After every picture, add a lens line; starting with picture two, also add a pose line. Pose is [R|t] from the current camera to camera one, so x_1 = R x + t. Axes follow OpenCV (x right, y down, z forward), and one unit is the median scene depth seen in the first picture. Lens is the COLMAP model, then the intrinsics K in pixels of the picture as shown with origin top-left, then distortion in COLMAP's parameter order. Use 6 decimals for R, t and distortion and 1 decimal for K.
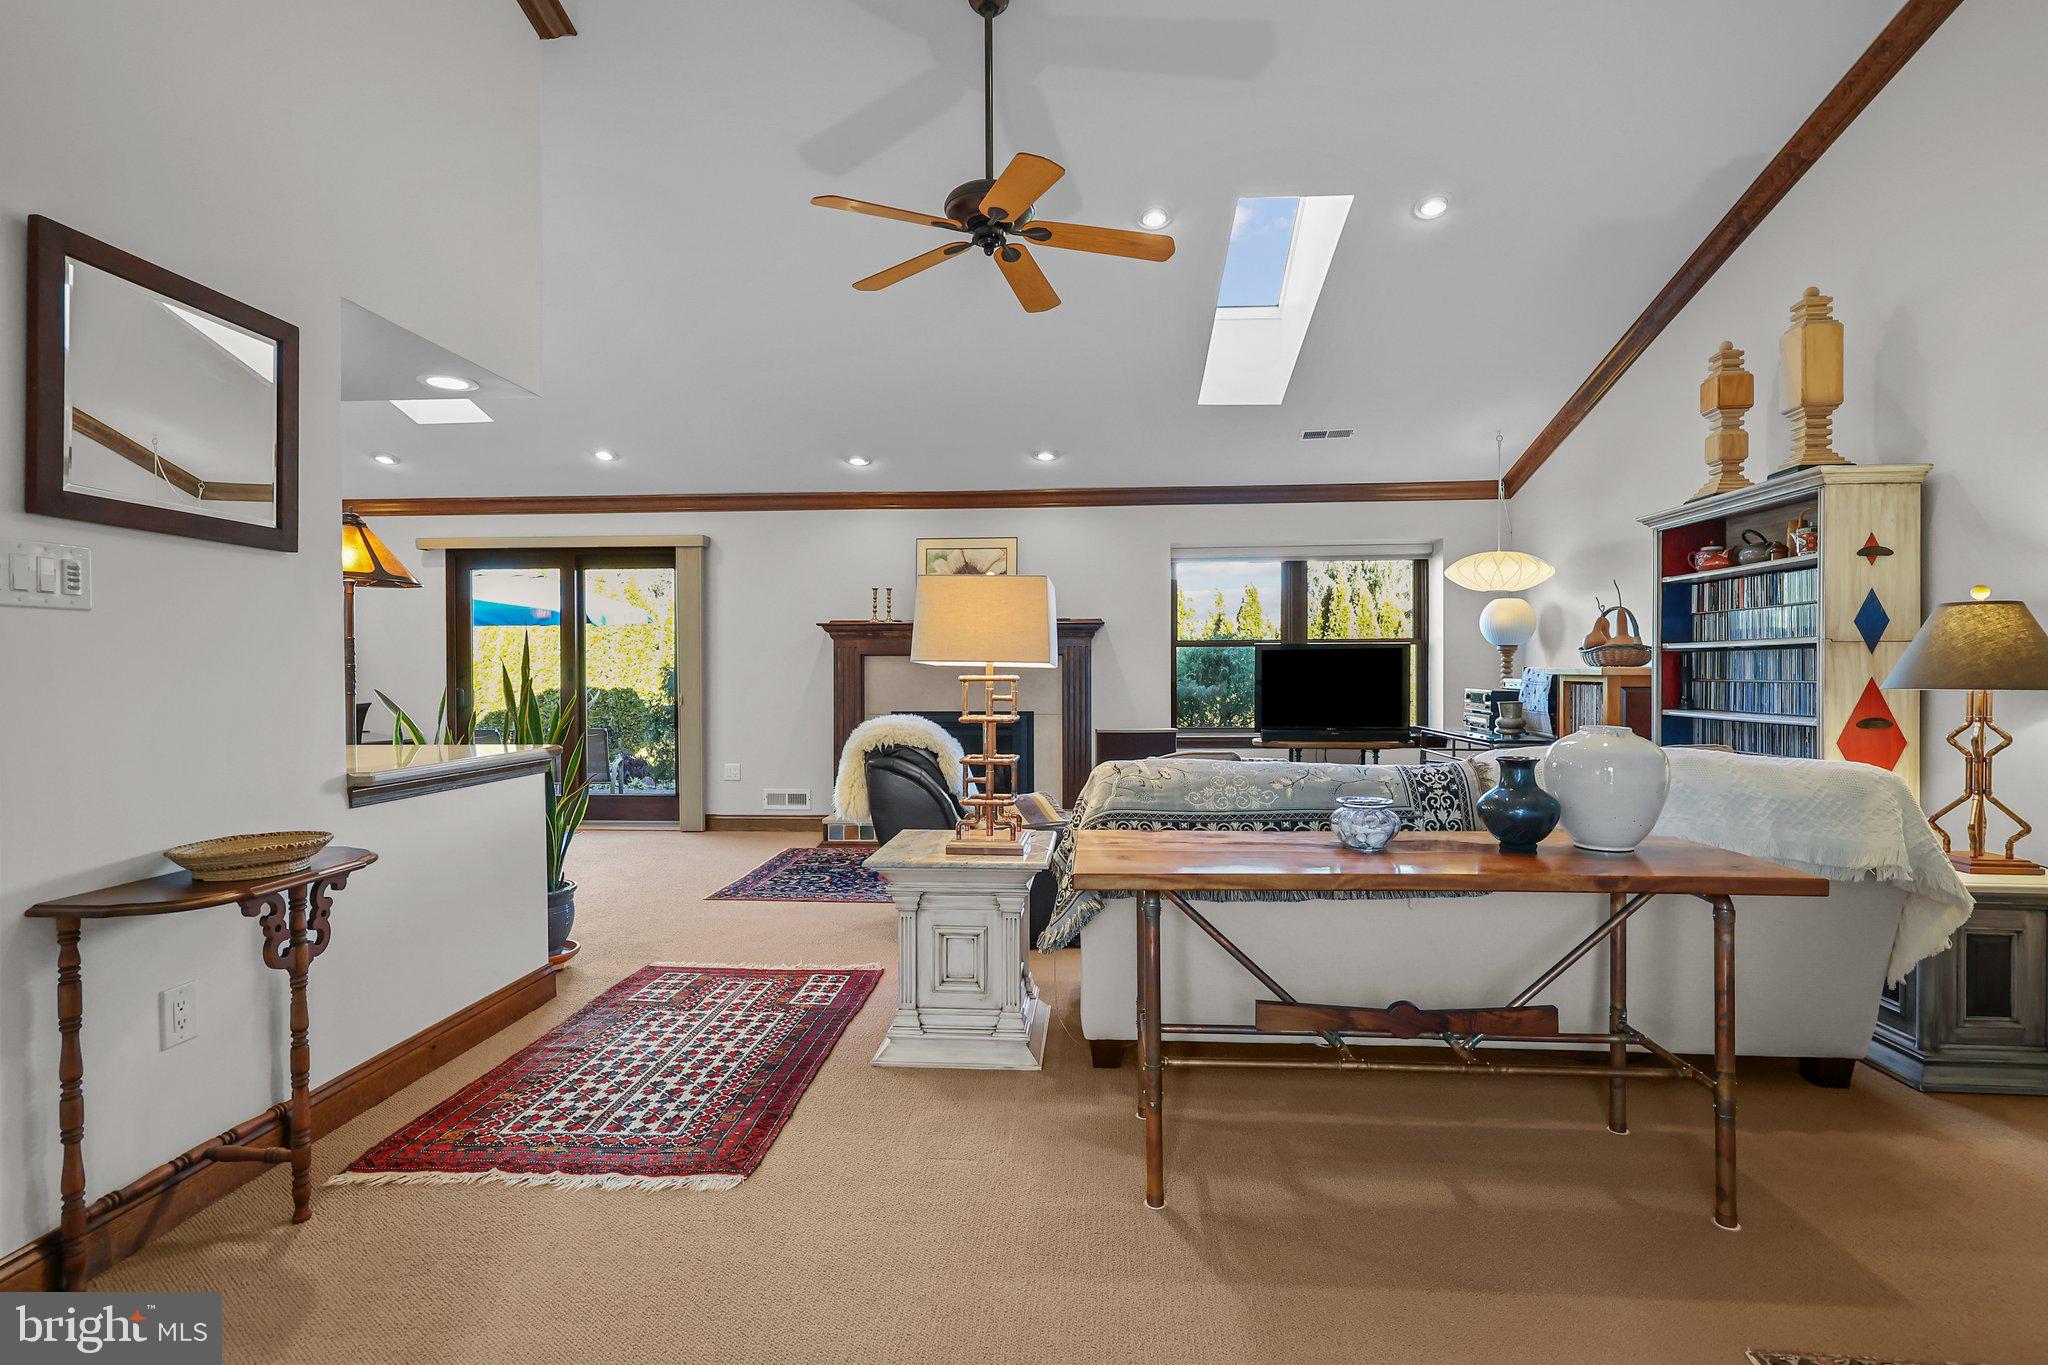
lens RADIAL K [[978.0, 0, 1041.4], [0, 978.0, 677.0], [0, 0, 1]] dist [-0.005345, 0.001864]
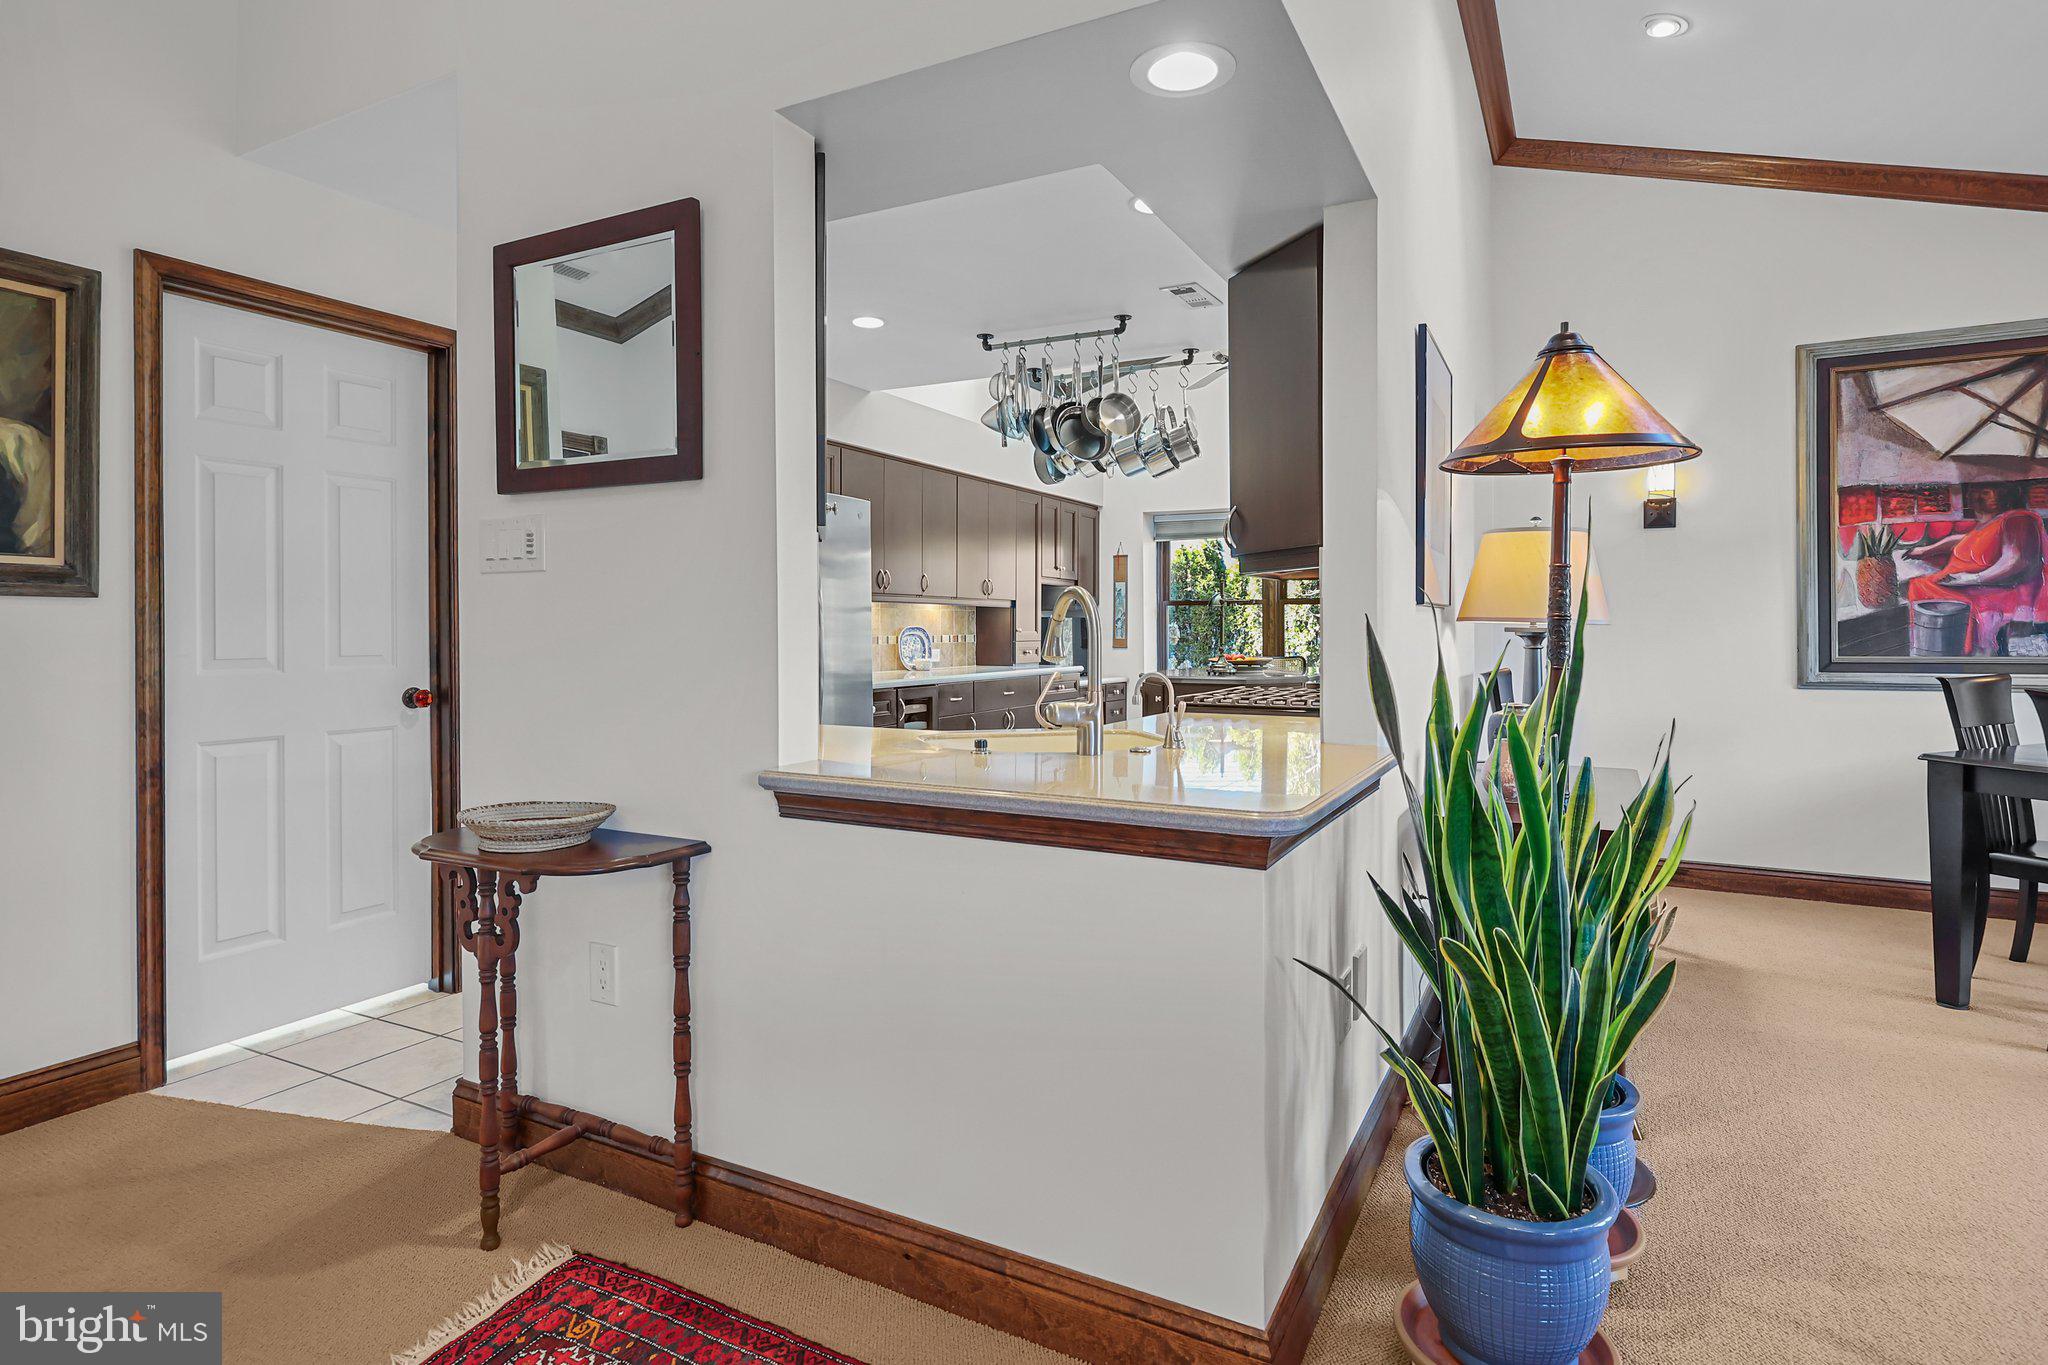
lens RADIAL K [[1053.9, 0, 1021.8], [0, 1053.9, 626.0], [0, 0, 1]] dist [0.005122, -0.003674]
pose [[-0.420994, 0.002275, -0.907061, -0.034267], [-0.007033, 0.999959, 0.005772, -0.005143], [0.907036, 0.008810, -0.420960, 0.589410]]
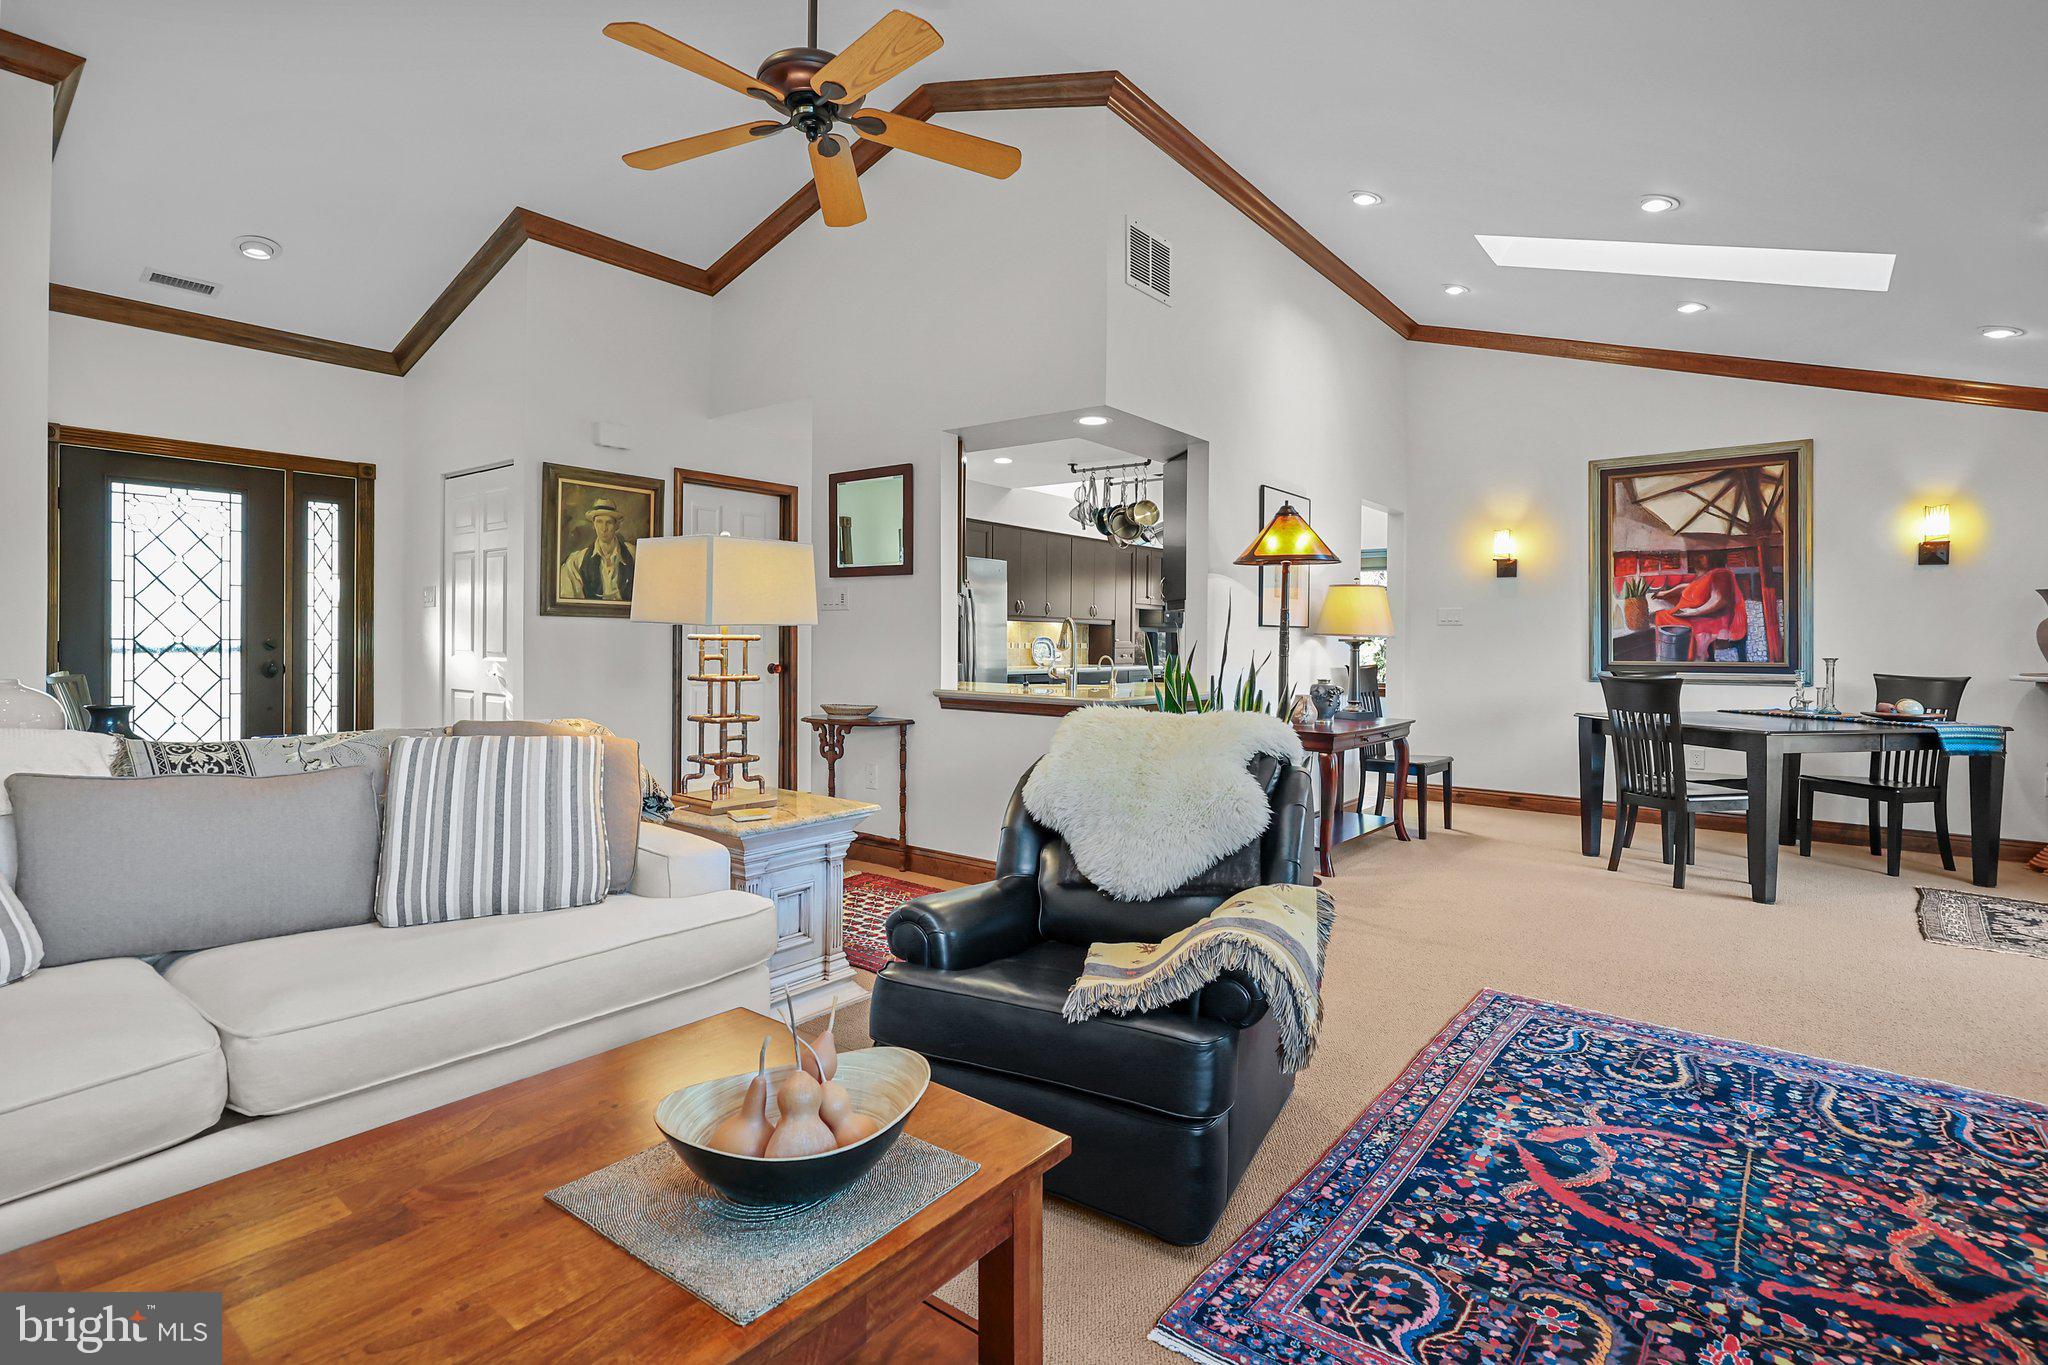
lens RADIAL K [[978.0, 0, 1018.1], [0, 978.0, 638.1], [0, 0, 1]] dist [-0.005345, 0.001864]
pose [[-0.573297, -0.004269, -0.819336, 0.280451], [-0.016078, 0.999852, 0.006041, -0.004521], [0.819190, 0.016637, -0.573281, 0.859948]]
